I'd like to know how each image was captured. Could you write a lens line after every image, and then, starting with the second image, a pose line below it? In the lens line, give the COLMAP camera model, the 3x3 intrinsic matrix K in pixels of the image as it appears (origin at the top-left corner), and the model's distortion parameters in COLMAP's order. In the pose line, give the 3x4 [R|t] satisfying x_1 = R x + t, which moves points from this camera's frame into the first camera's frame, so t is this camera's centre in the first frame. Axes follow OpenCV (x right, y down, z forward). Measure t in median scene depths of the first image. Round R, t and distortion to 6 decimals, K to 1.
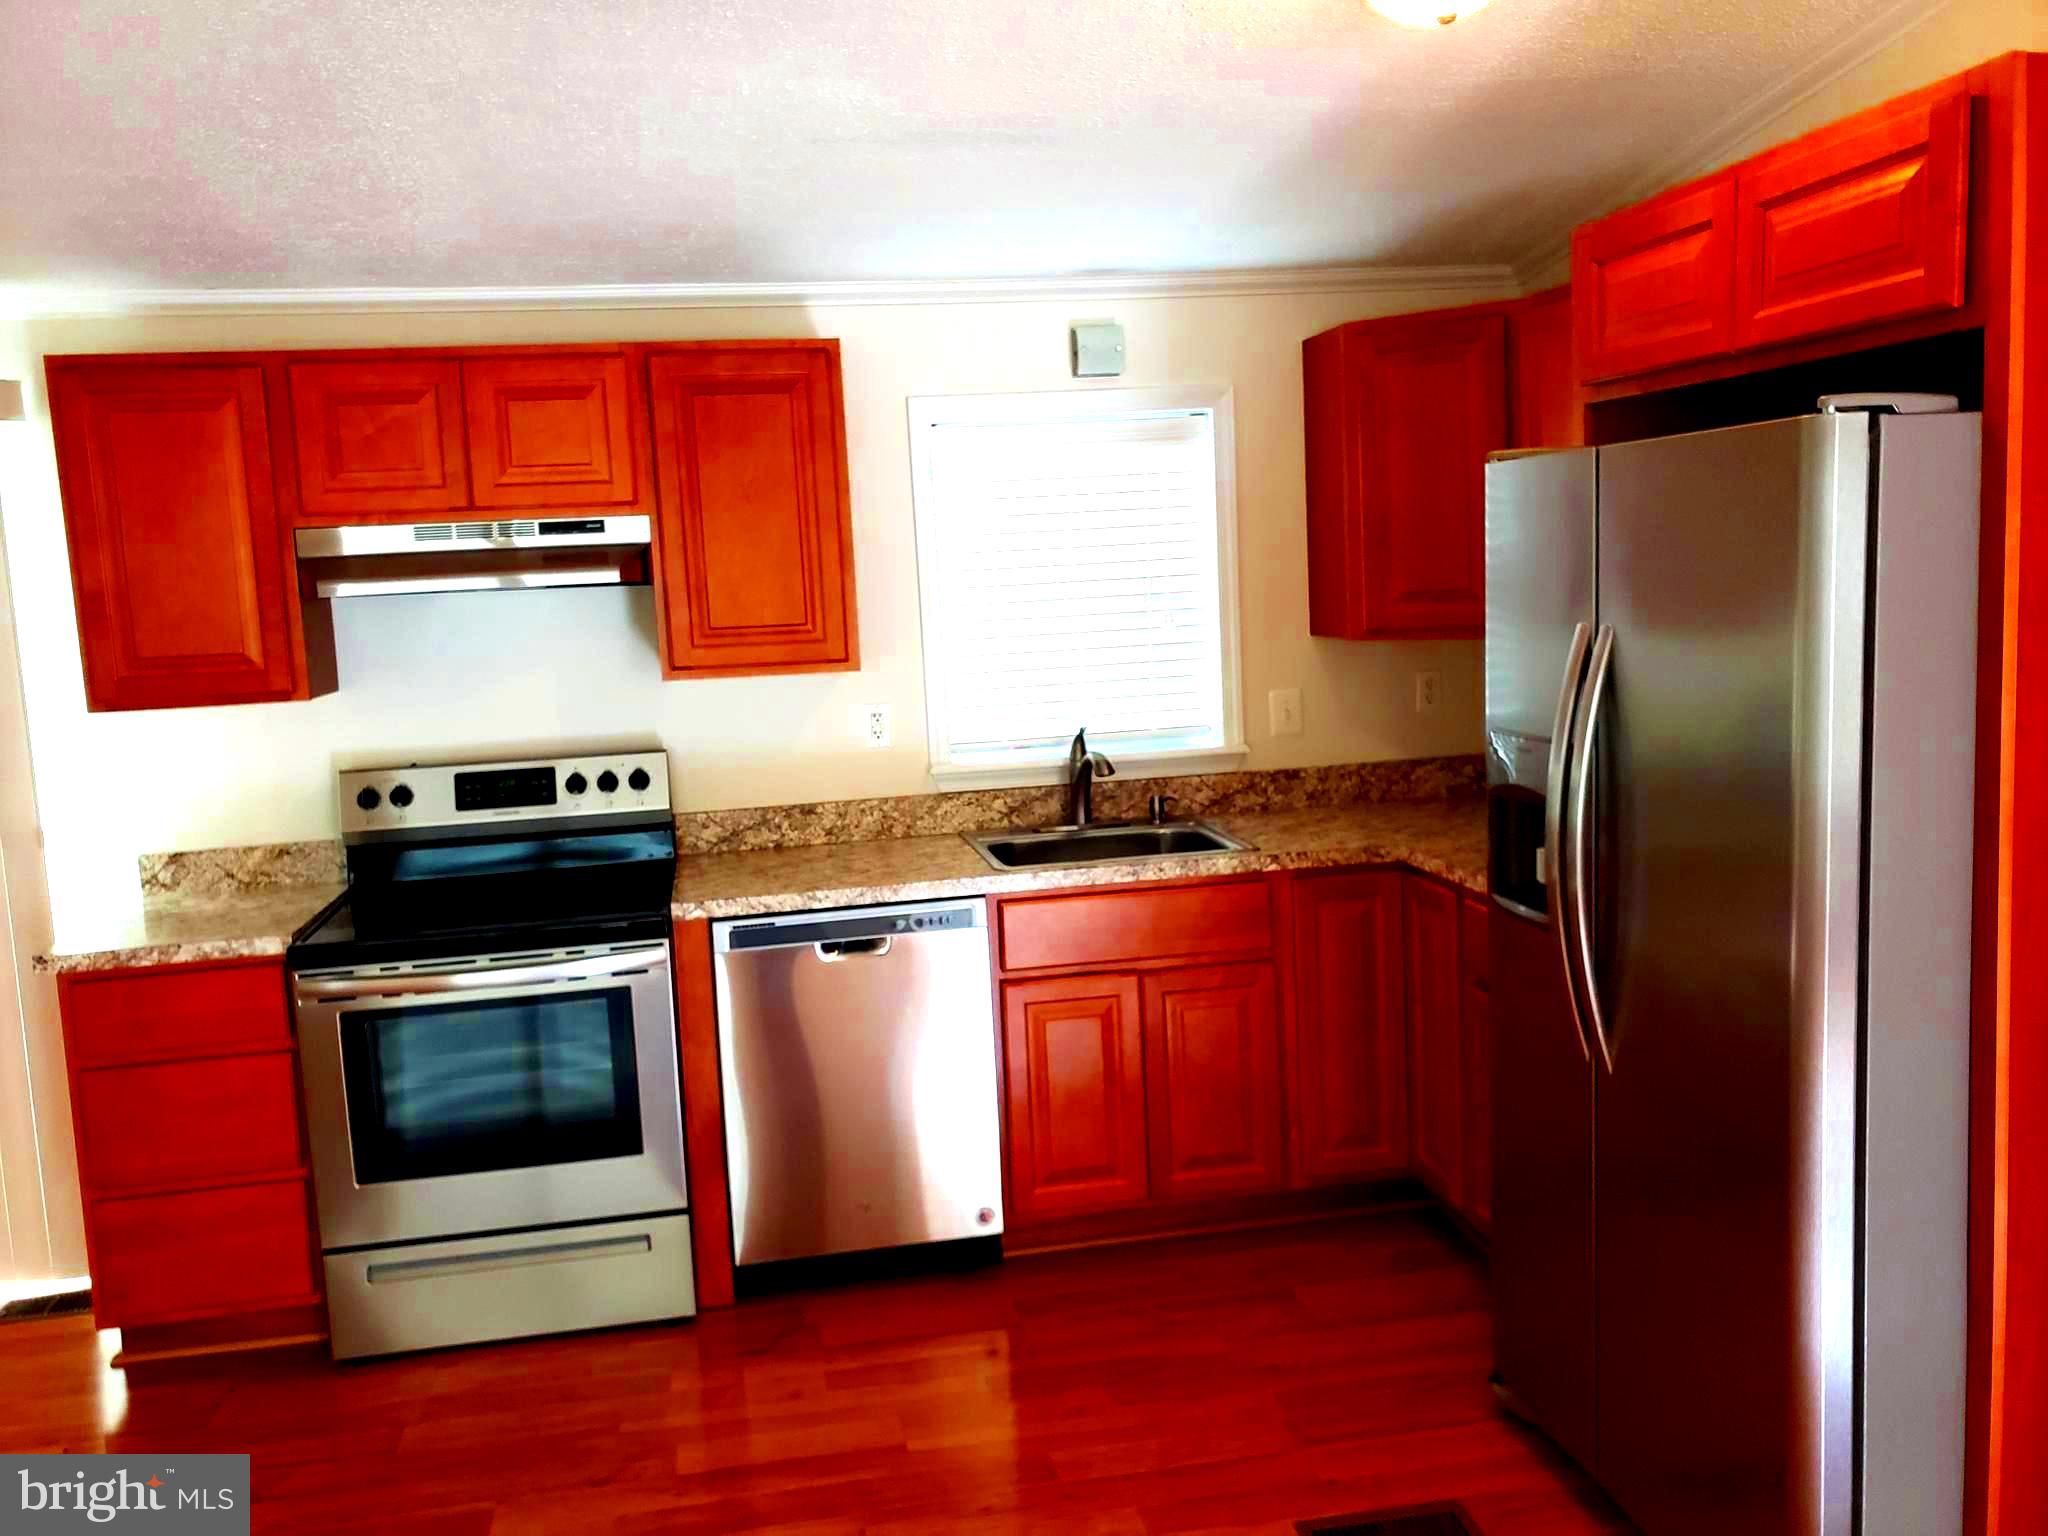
lens RADIAL K [[1607.0, 0, 1013.8], [0, 1607.0, 760.4], [0, 0, 1]] dist [0.030276, -0.003270]
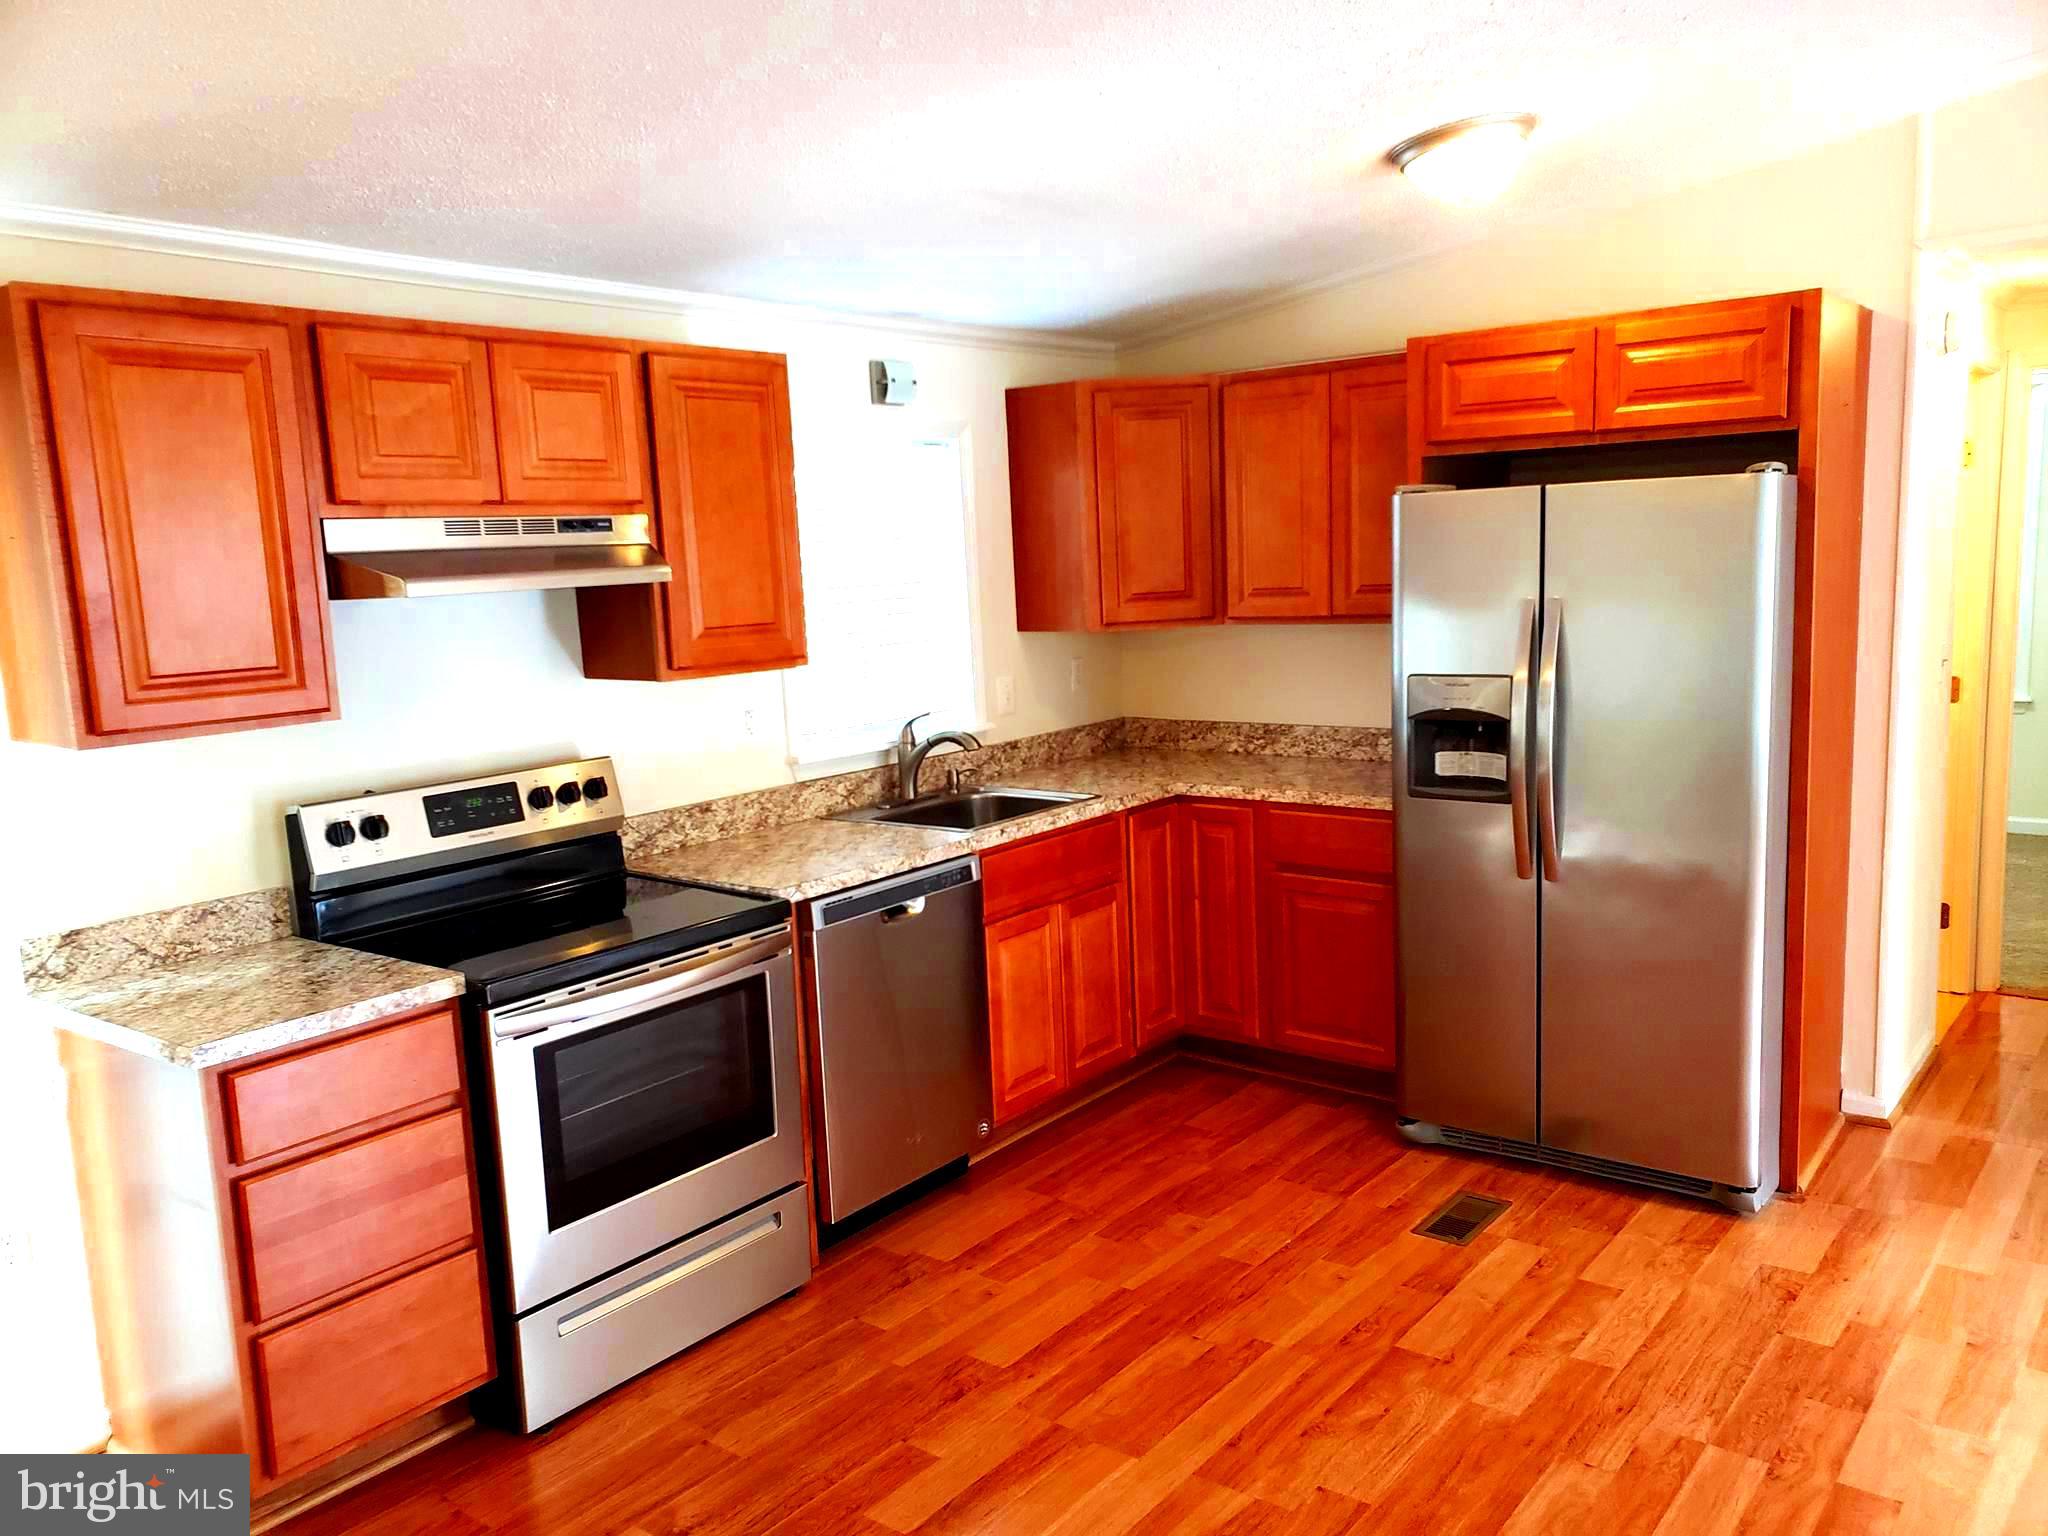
lens RADIAL K [[1582.9, 0, 1021.9], [0, 1582.9, 779.2], [0, 0, 1]] dist [0.030497, -0.001136]
pose [[0.739308, -0.082631, 0.668278, -0.700564], [0.091173, 0.995587, 0.022238, 0.009012], [-0.667167, 0.044488, 0.743579, 0.121292]]
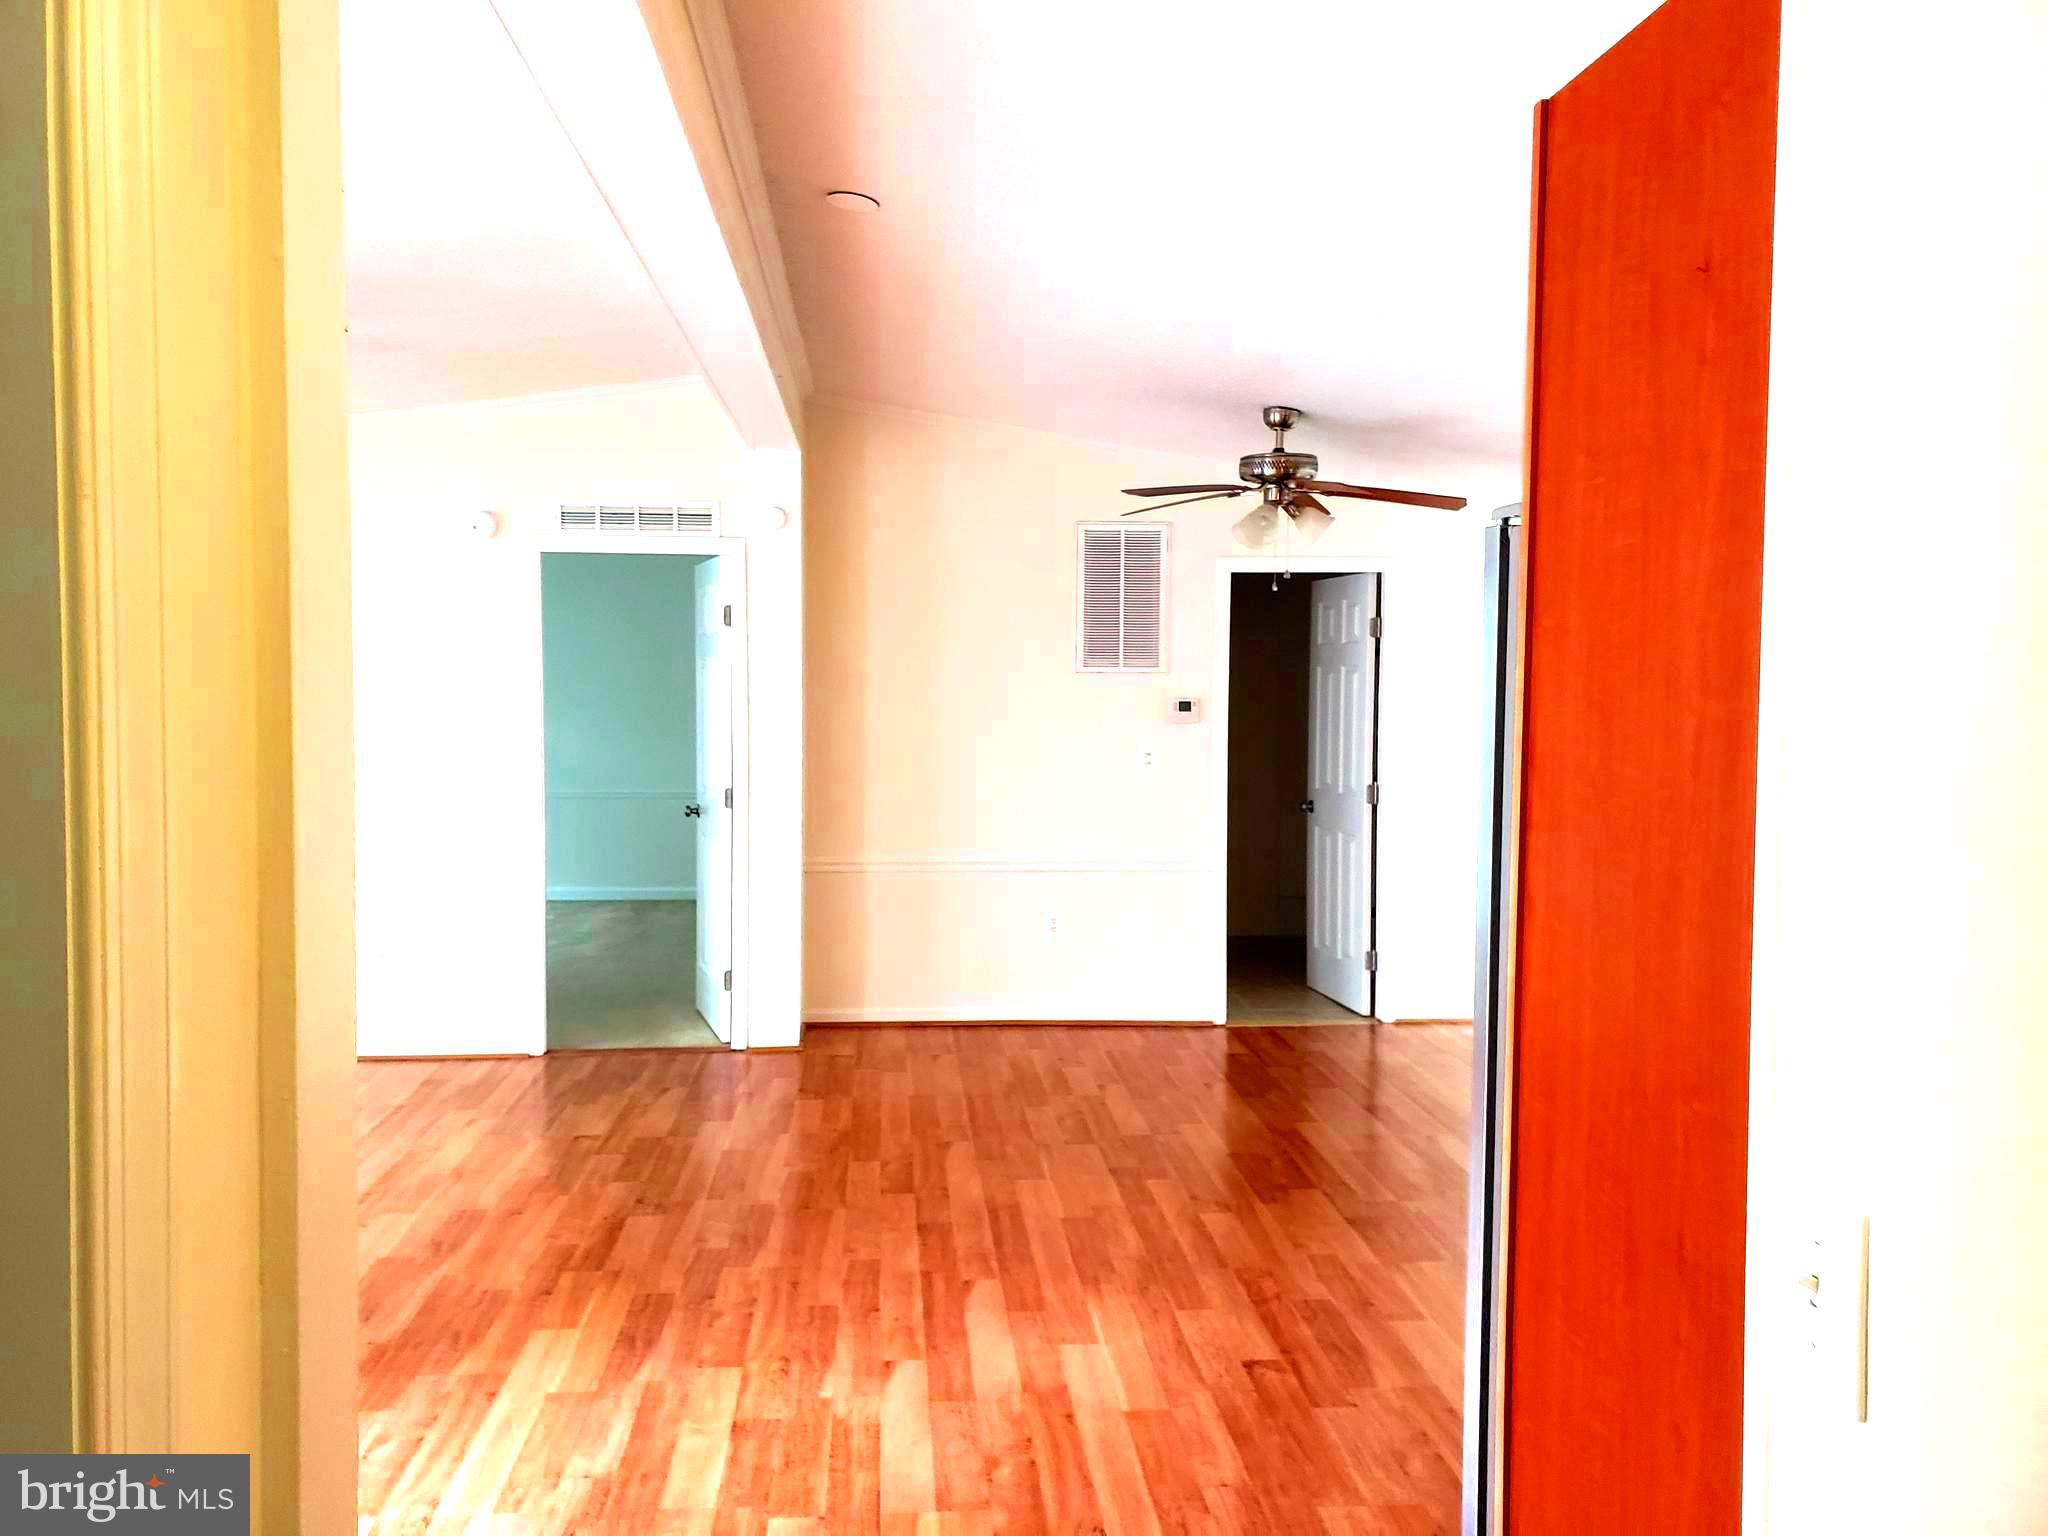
lens RADIAL K [[1579.9, 0, 993.6], [0, 1579.9, 748.0], [0, 0, 1]] dist [0.007072, -0.000342]
pose [[-0.104672, 0.091305, -0.990307, 0.728968], [-0.119882, 0.987357, 0.103704, -0.070005], [0.987255, 0.129575, -0.092402, 0.421261]]
